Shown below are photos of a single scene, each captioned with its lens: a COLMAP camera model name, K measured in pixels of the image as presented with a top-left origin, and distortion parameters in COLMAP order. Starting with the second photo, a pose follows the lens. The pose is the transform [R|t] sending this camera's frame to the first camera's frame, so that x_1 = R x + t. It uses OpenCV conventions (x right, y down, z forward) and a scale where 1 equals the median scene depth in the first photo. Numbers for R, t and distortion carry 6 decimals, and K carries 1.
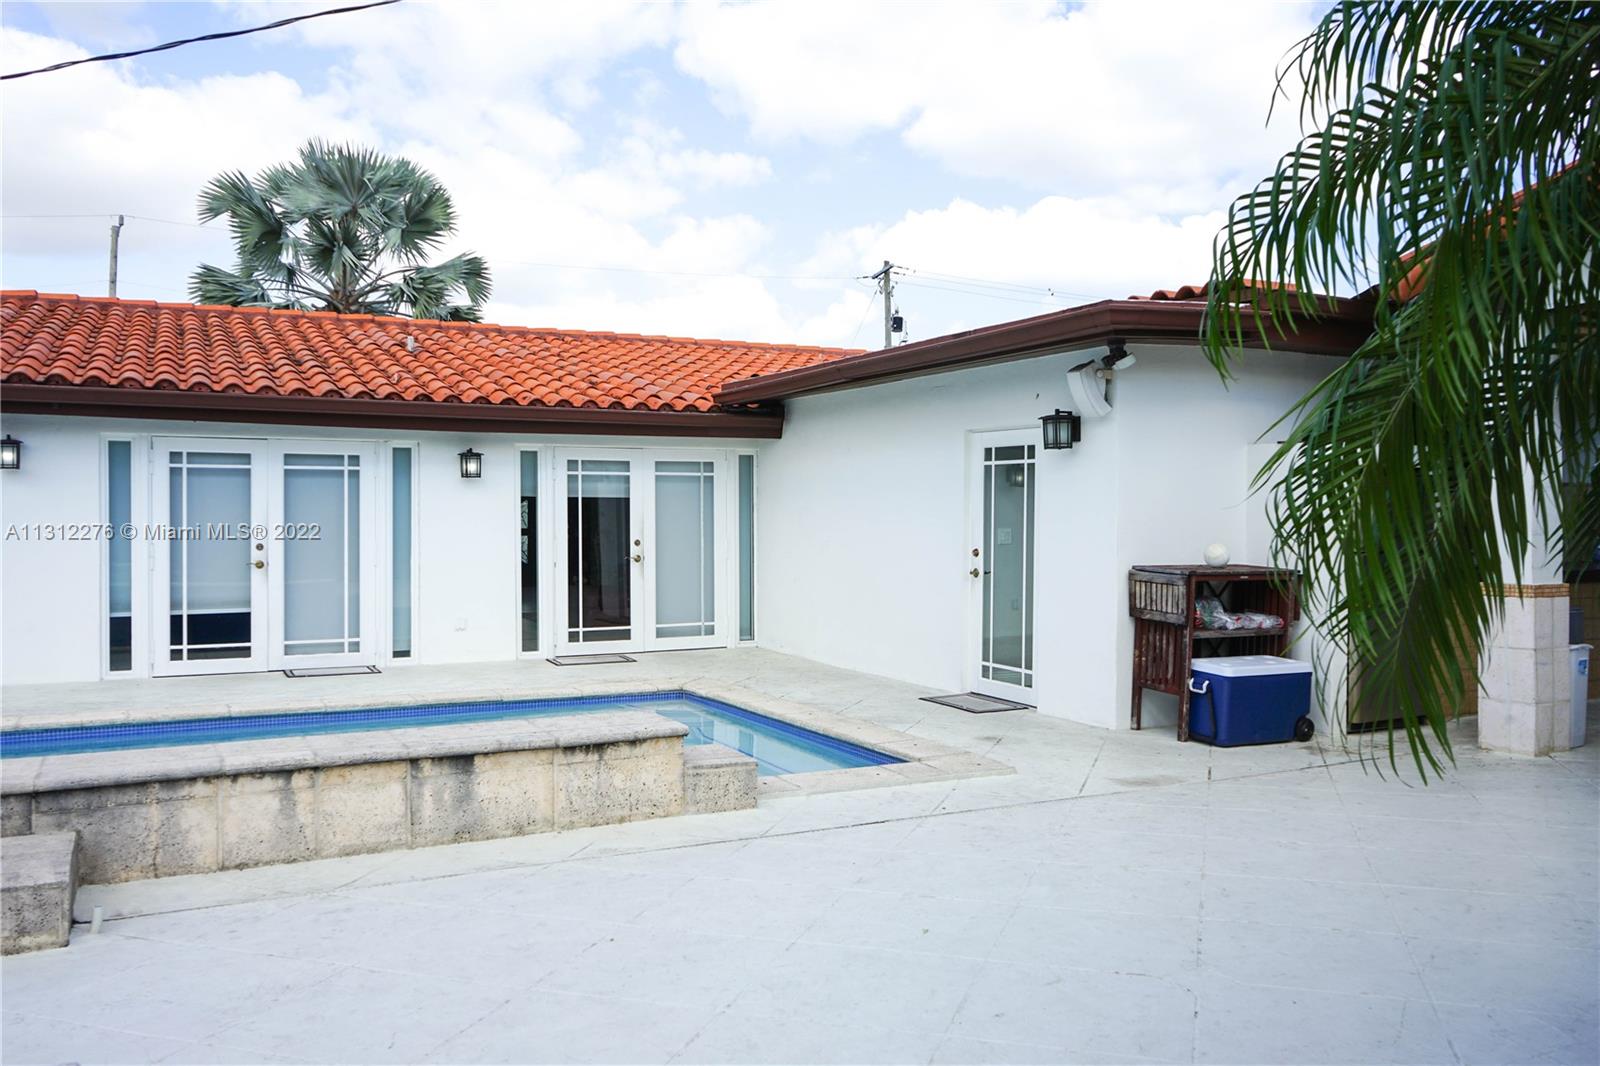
lens RADIAL K [[1265.1, 0, 801.5], [0, 1265.1, 532.2], [0, 0, 1]] dist [-0.018378, 0.013930]
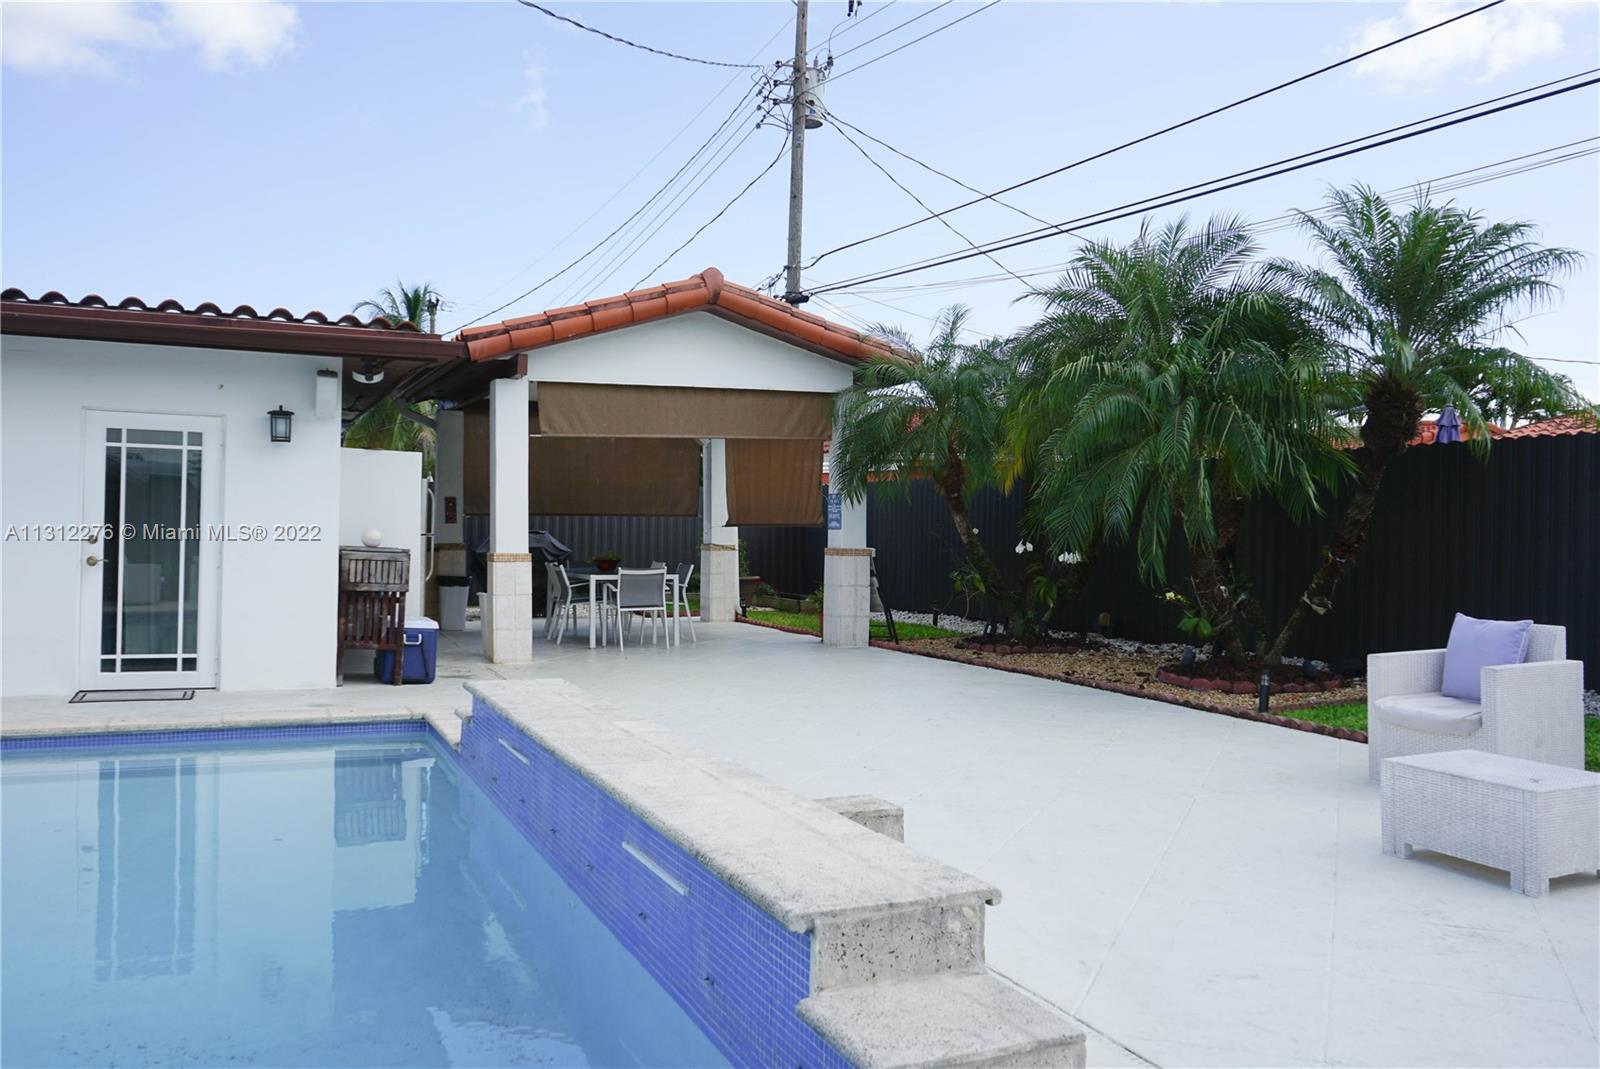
lens RADIAL K [[1304.9, 0, 820.4], [0, 1304.9, 533.2], [0, 0, 1]] dist [-0.020375, 0.000853]
pose [[0.058188, -0.002630, 0.998302, -0.729411], [-0.003829, 0.999989, 0.002858, 0.006296], [-0.998298, -0.003988, 0.058178, 0.381882]]
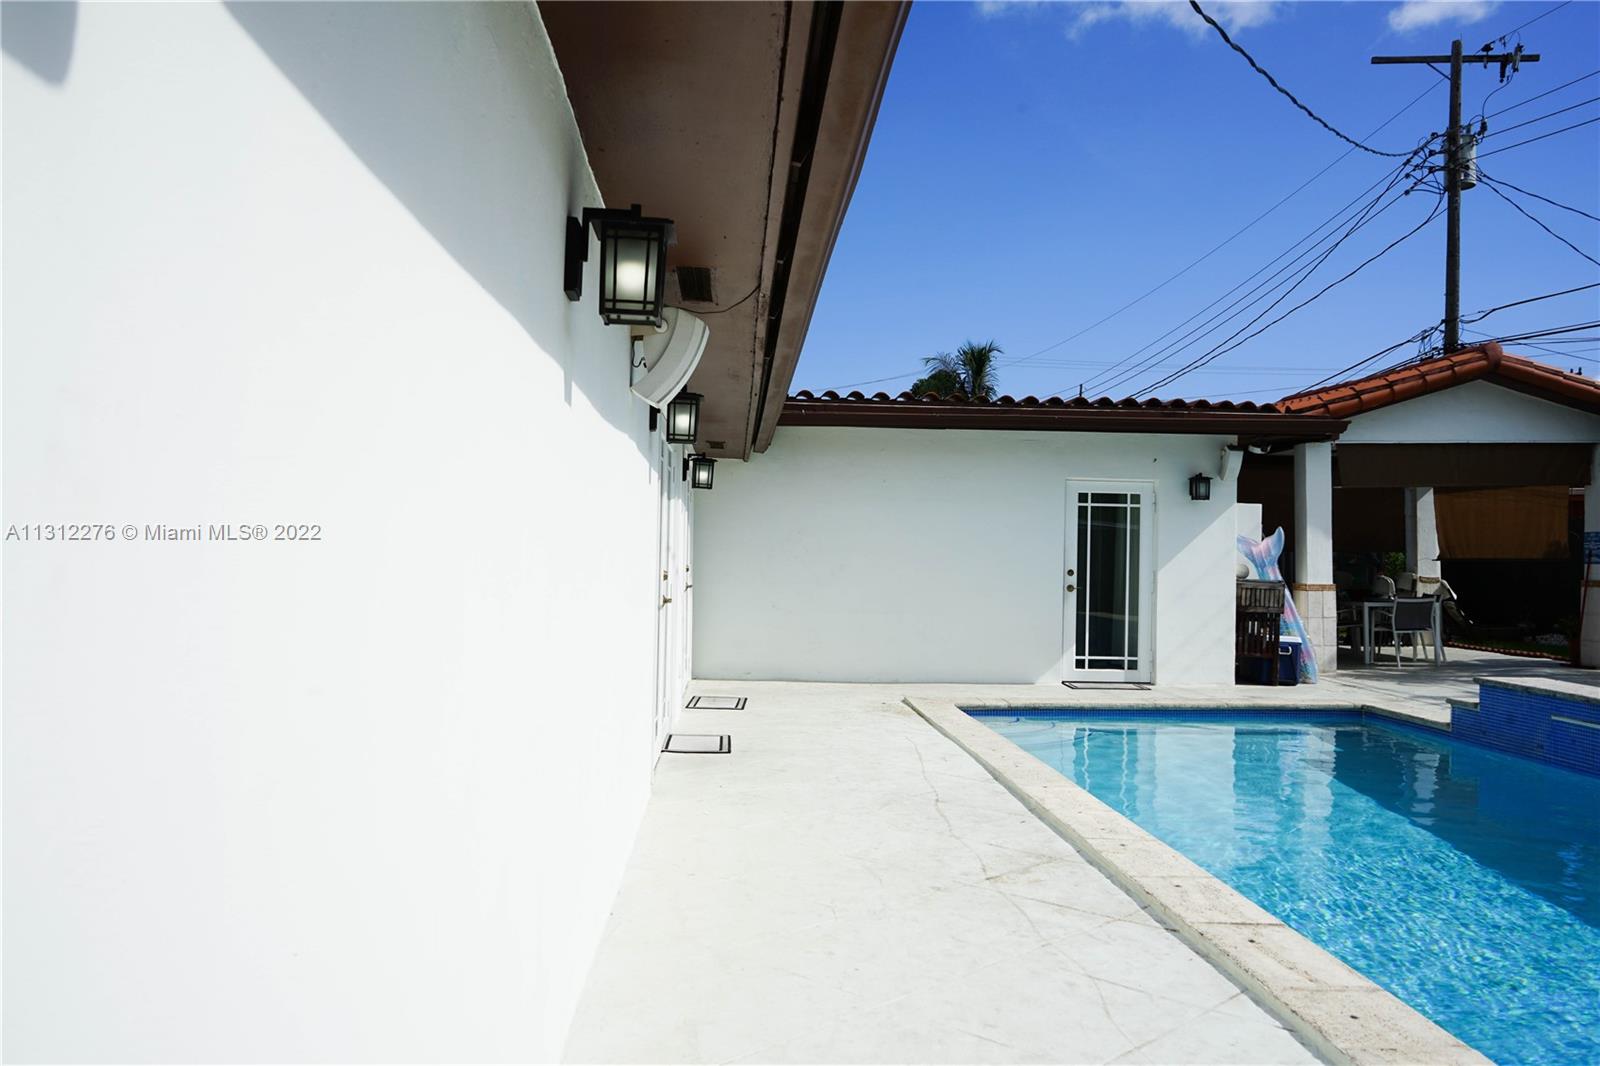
lens RADIAL K [[1265.1, 0, 801.5], [0, 1265.1, 532.2], [0, 0, 1]] dist [-0.018378, 0.013930]
pose [[0.411116, 0.020443, 0.911354, -1.078430], [-0.002060, 0.999767, -0.021497, 0.002695], [-0.911581, 0.006961, 0.411062, 0.669184]]
